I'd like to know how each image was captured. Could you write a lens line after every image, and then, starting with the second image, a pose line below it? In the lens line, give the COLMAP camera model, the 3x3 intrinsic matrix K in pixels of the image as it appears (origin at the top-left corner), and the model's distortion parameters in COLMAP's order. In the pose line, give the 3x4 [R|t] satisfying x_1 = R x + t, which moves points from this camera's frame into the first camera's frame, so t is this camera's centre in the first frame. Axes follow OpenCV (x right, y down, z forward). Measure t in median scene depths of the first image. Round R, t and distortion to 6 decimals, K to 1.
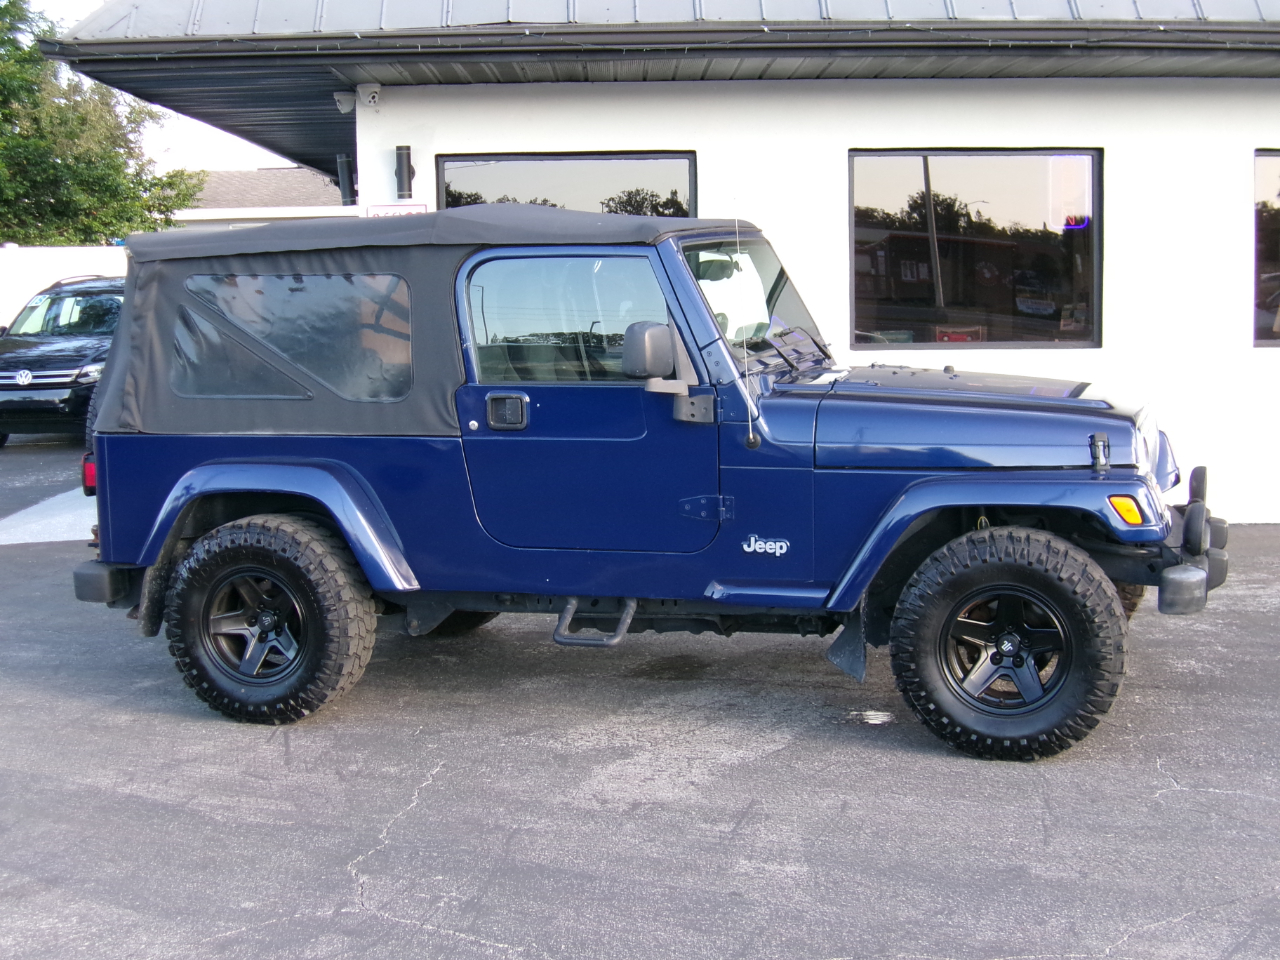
lens RADIAL K [[1965.5, 0, 625.5], [0, 1965.5, 504.9], [0, 0, 1]] dist [-0.118783, 0.000000]
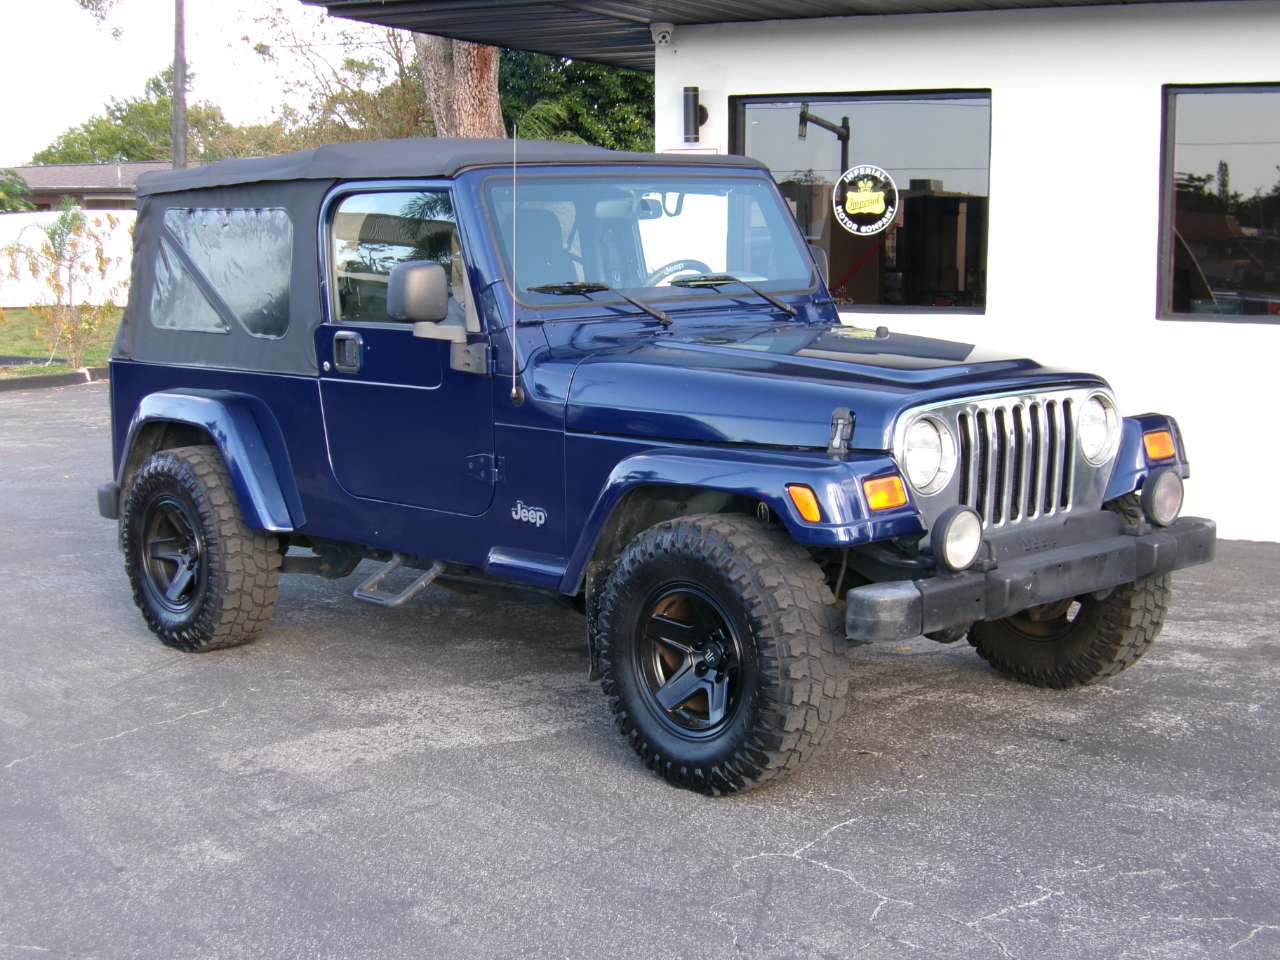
lens RADIAL K [[1965.5, 0, 632.6], [0, 1965.5, 492.6], [0, 0, 1]] dist [-0.118783, 0.000000]
pose [[0.873306, 0.079837, -0.480586, 0.527091], [-0.074784, 0.996758, 0.029692, -0.018561], [0.481399, 0.010010, 0.876445, 0.231598]]
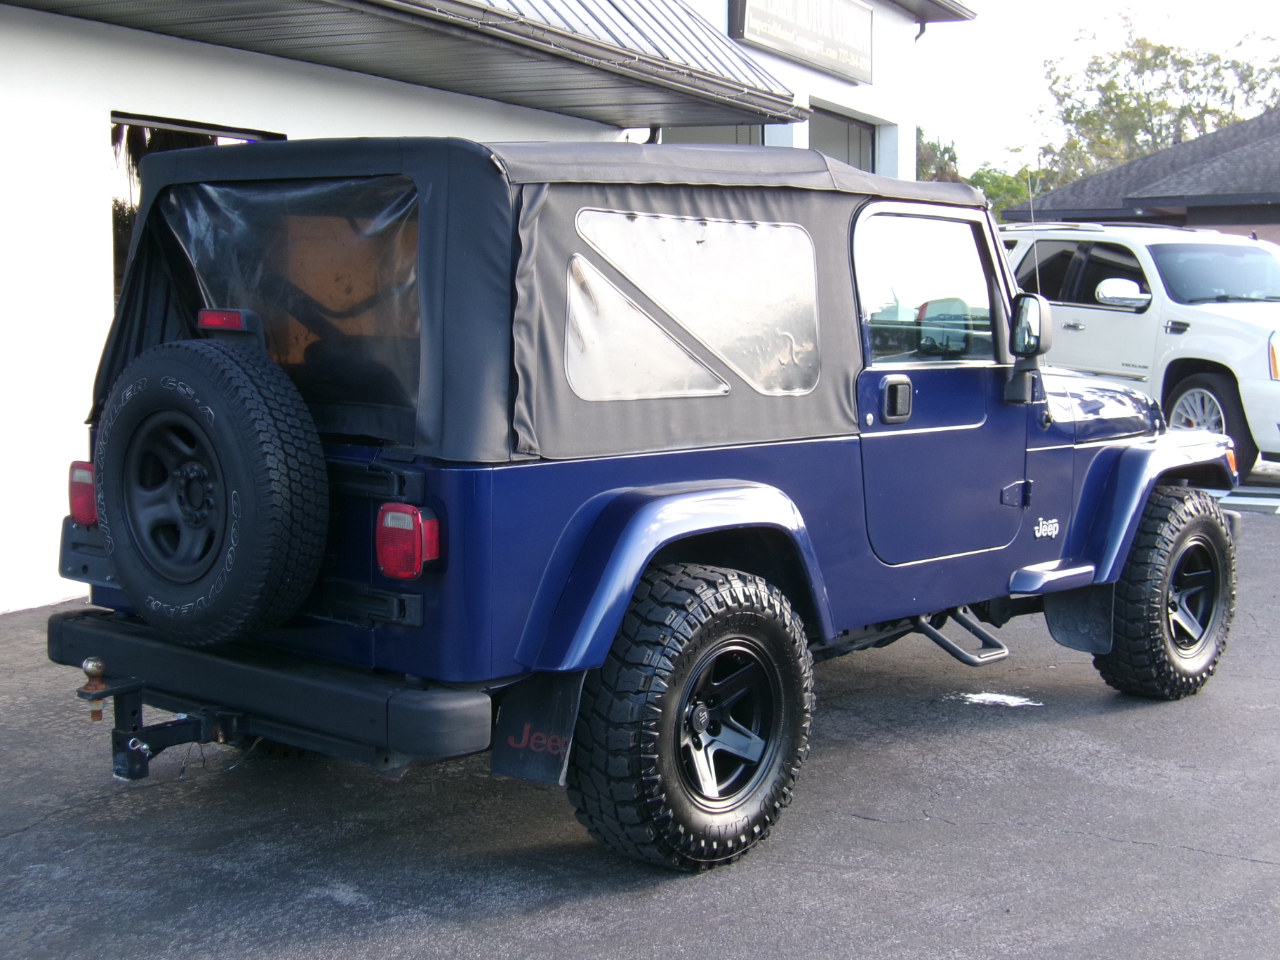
lens RADIAL K [[1965.5, 0, 637.6], [0, 1965.5, 491.6], [0, 0, 1]] dist [-0.118783, 0.000000]
pose [[0.398011, -0.070946, 0.914633, -0.862118], [0.099006, 0.994504, 0.034058, -0.048222], [-0.912022, 0.076999, 0.402848, 0.772947]]
